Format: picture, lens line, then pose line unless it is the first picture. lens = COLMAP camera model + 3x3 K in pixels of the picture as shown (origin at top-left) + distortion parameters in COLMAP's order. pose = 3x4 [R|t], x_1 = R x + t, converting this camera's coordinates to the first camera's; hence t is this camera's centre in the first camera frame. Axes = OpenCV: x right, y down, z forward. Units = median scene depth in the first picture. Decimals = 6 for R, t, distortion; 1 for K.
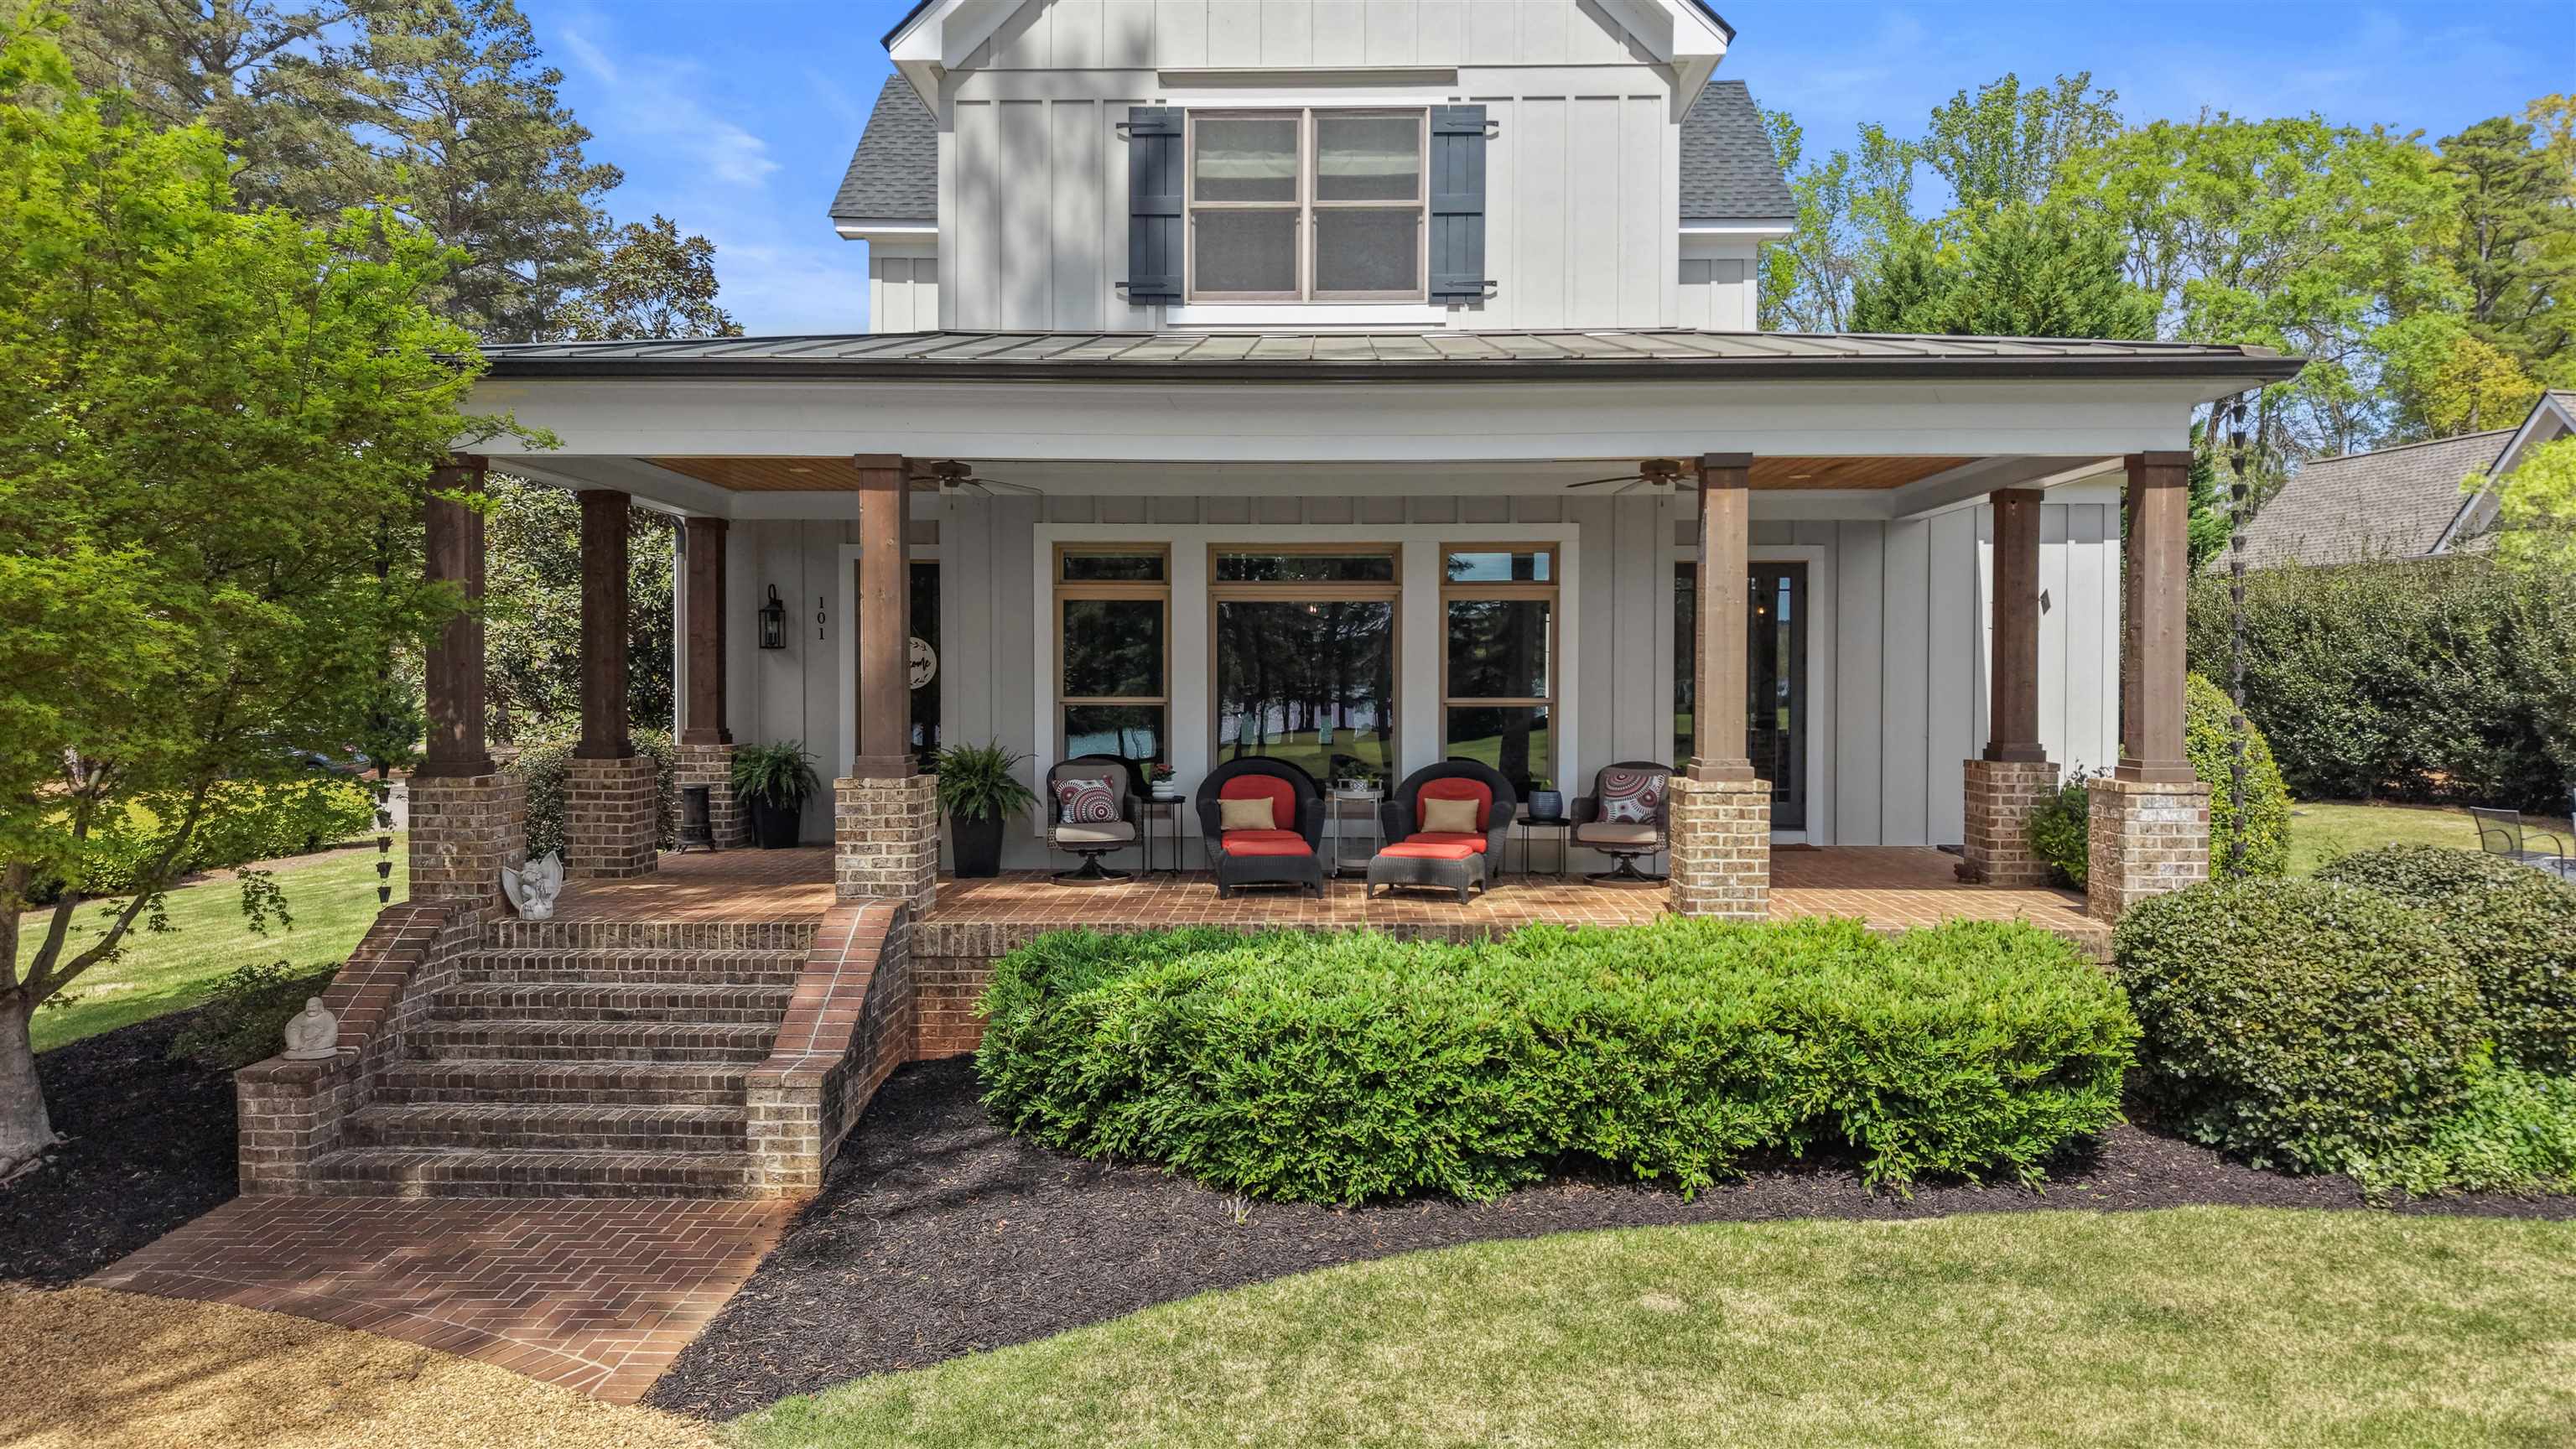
lens RADIAL K [[1745.9, 0, 1295.2], [0, 1745.9, 707.9], [0, 0, 1]] dist [0.038417, -0.035253]
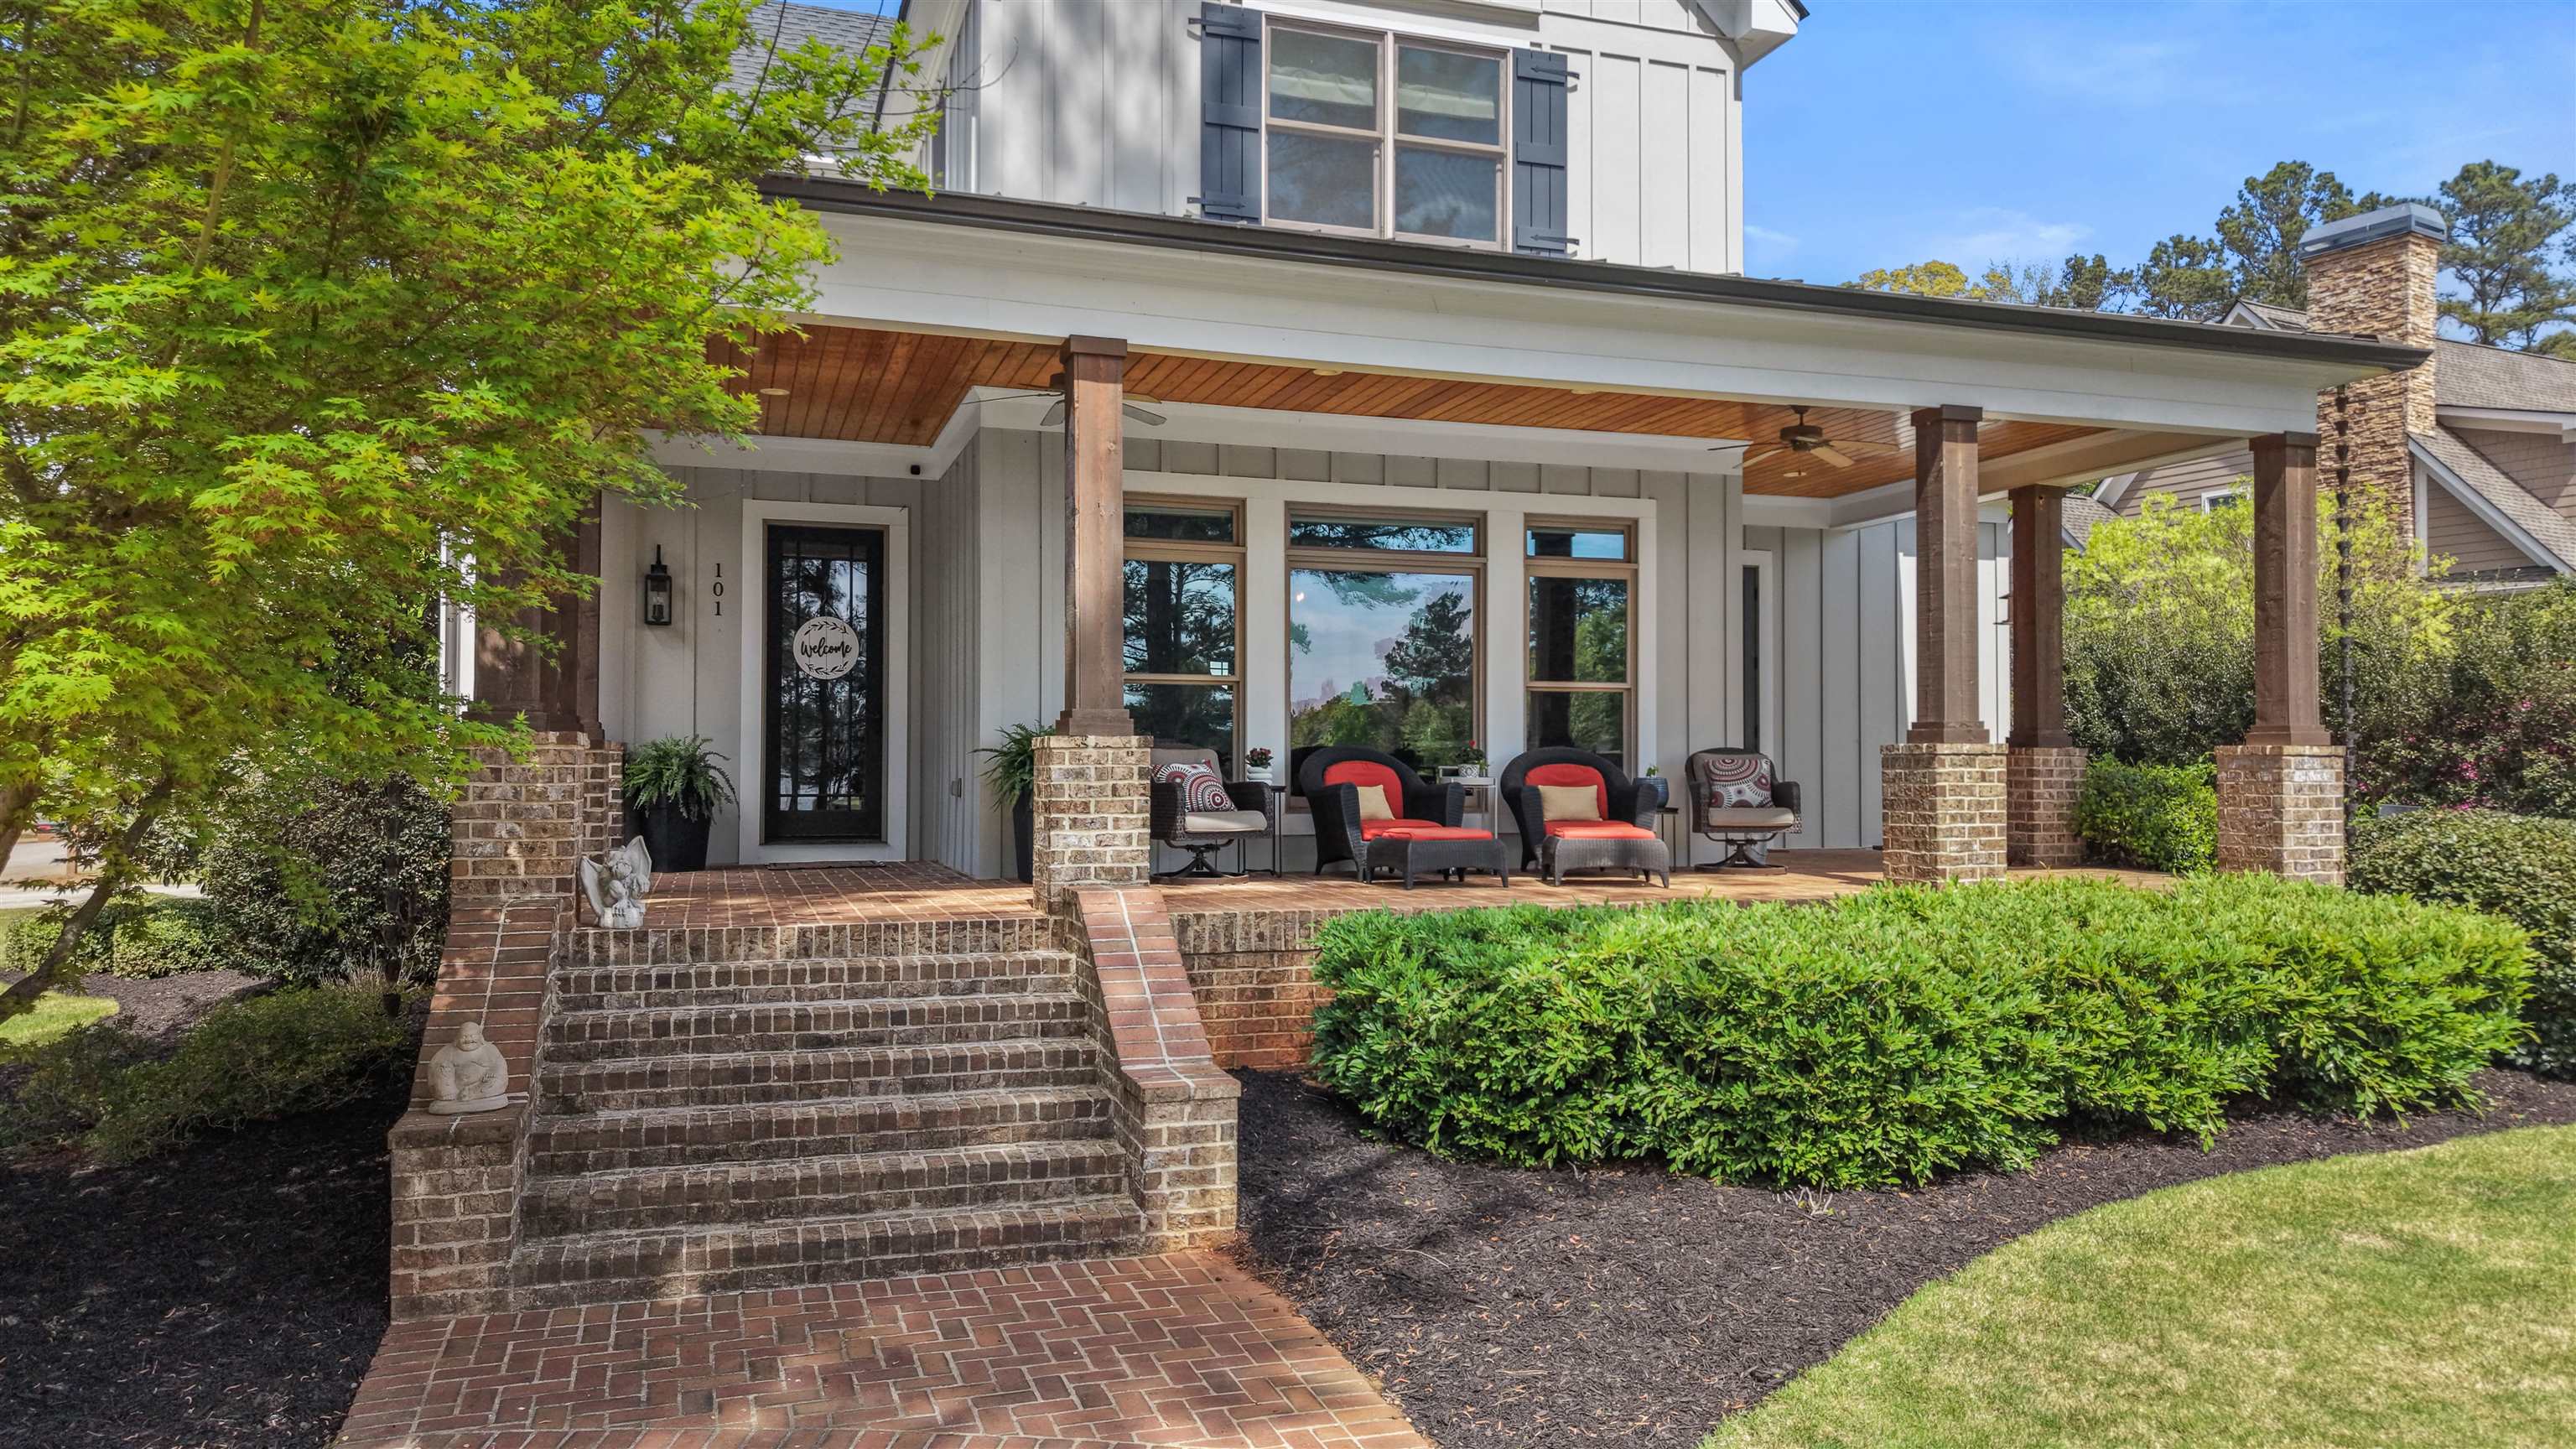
lens RADIAL K [[1745.9, 0, 1307.9], [0, 1745.9, 725.1], [0, 0, 1]] dist [0.038417, -0.035253]
pose [[0.939606, 0.007809, 0.342168, -0.433859], [0.007481, 0.999032, -0.043343, 0.072639], [-0.342176, 0.043285, 0.938638, 0.218919]]
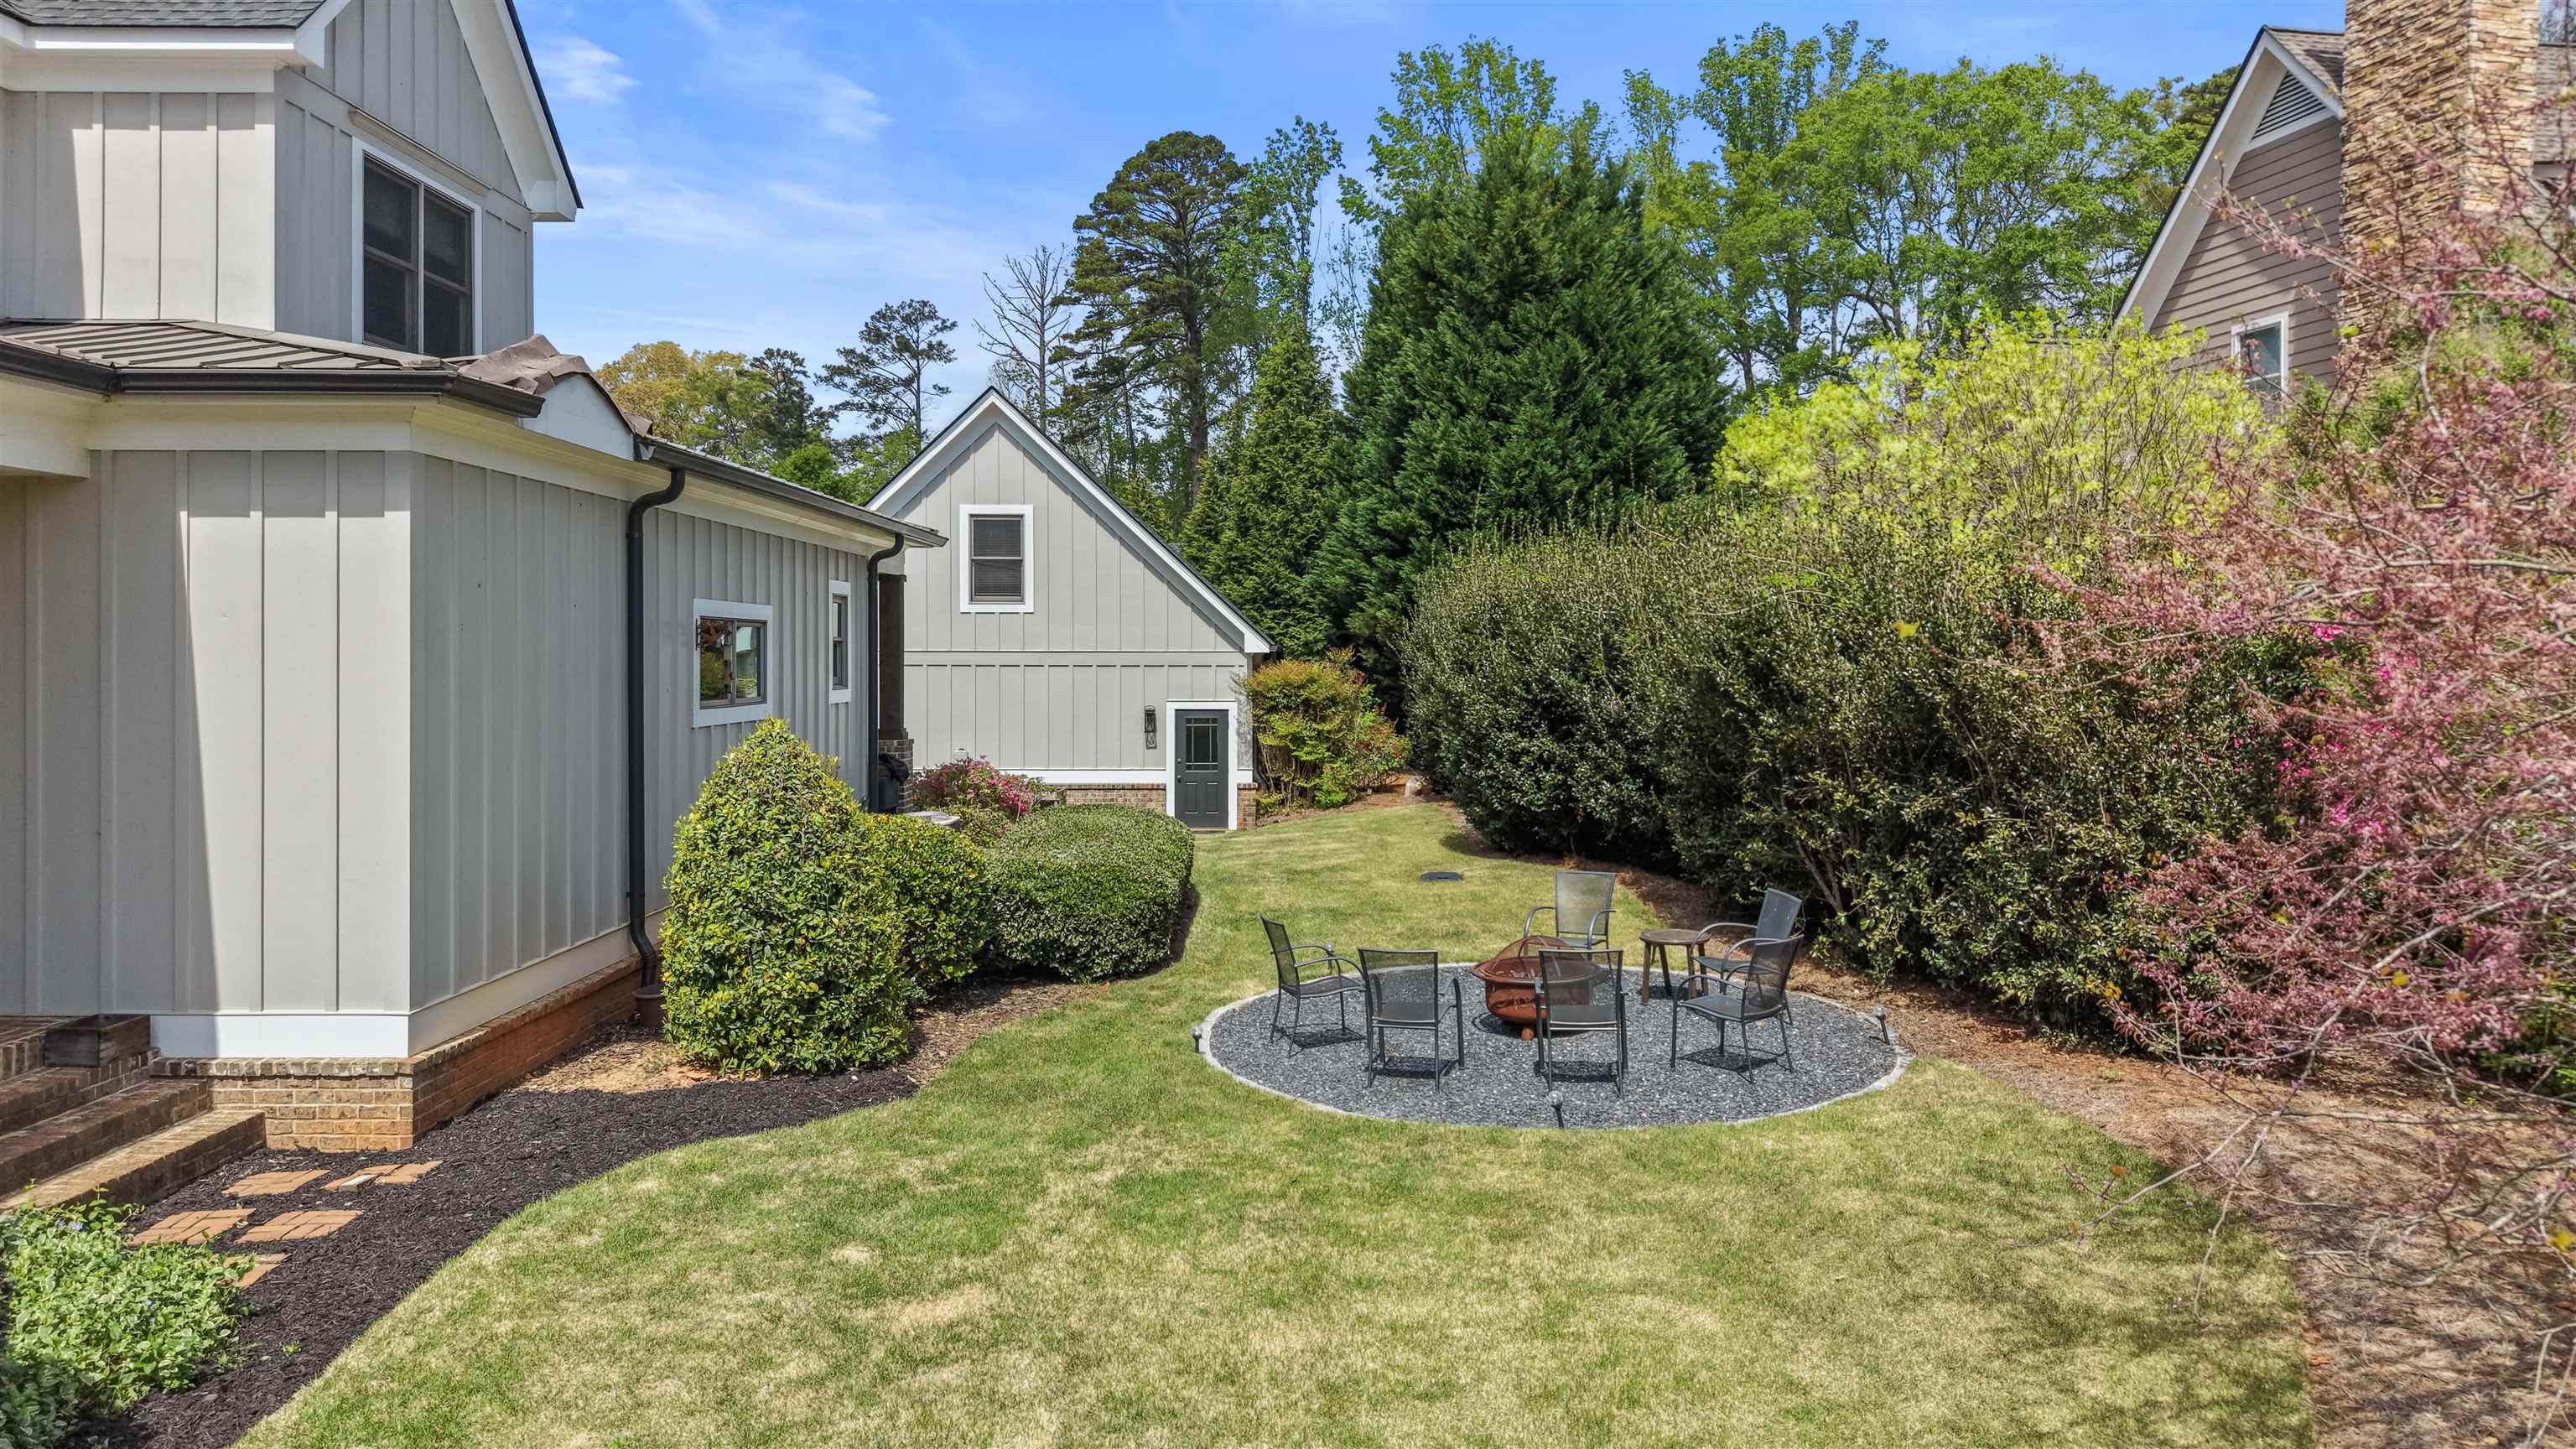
lens RADIAL K [[1745.9, 0, 1291.3], [0, 1745.9, 713.8], [0, 0, 1]] dist [0.038417, -0.035253]
pose [[0.999815, 0.002784, 0.019051, 1.136584], [-0.003088, 0.999869, 0.015909, -0.052579], [-0.019005, -0.015965, 0.999692, 0.552921]]
